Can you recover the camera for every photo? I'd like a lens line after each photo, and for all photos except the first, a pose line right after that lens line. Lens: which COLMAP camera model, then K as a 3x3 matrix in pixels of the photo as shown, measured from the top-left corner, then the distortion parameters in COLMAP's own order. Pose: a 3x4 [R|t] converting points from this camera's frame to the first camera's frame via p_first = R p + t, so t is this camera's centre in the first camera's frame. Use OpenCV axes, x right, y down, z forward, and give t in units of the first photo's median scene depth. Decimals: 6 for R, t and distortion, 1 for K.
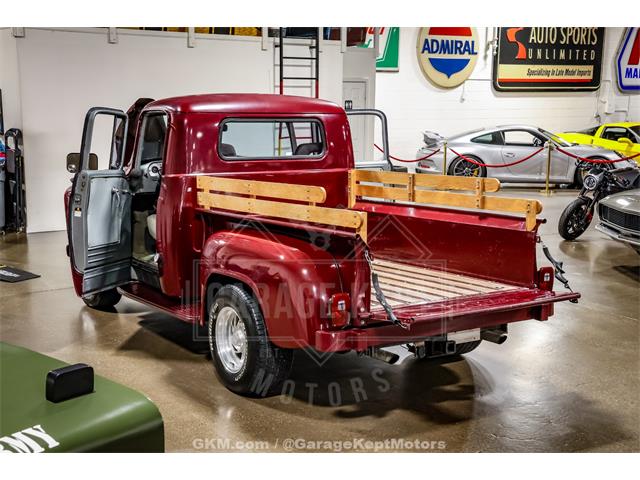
lens RADIAL K [[893.1, 0, 307.3], [0, 893.1, 239.2], [0, 0, 1]] dist [0.119292, 0.116570]
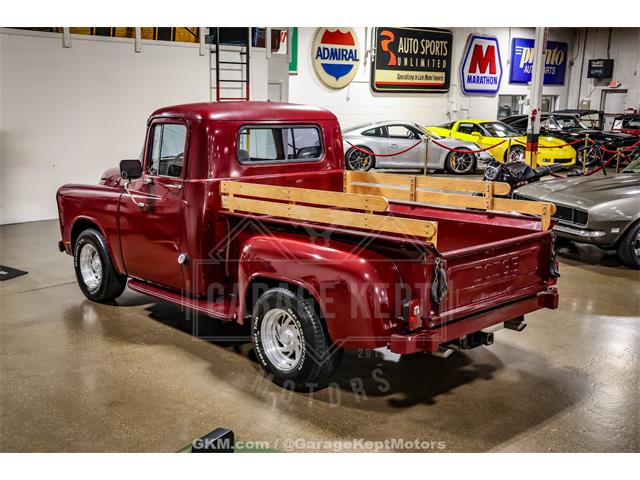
lens RADIAL K [[742.0, 0, 320.0], [0, 742.0, 240.0], [0, 0, 1]] dist [0.007226, 0.041022]
pose [[0.981831, -0.027517, 0.187754, -0.055036], [0.019759, 0.998877, 0.043067, -0.011402], [-0.188728, -0.038574, 0.981272, 0.035681]]
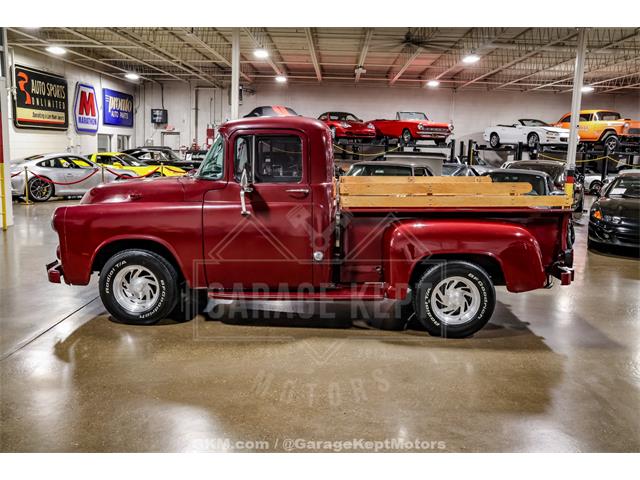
lens RADIAL K [[579.7, 0, 317.3], [0, 579.7, 228.5], [0, 0, 1]] dist [0.006712, 0.005531]
pose [[0.576197, -0.105261, 0.810504, -0.246710], [0.107296, 0.992831, 0.052662, -0.017944], [-0.810237, 0.056620, 0.583361, 0.174500]]
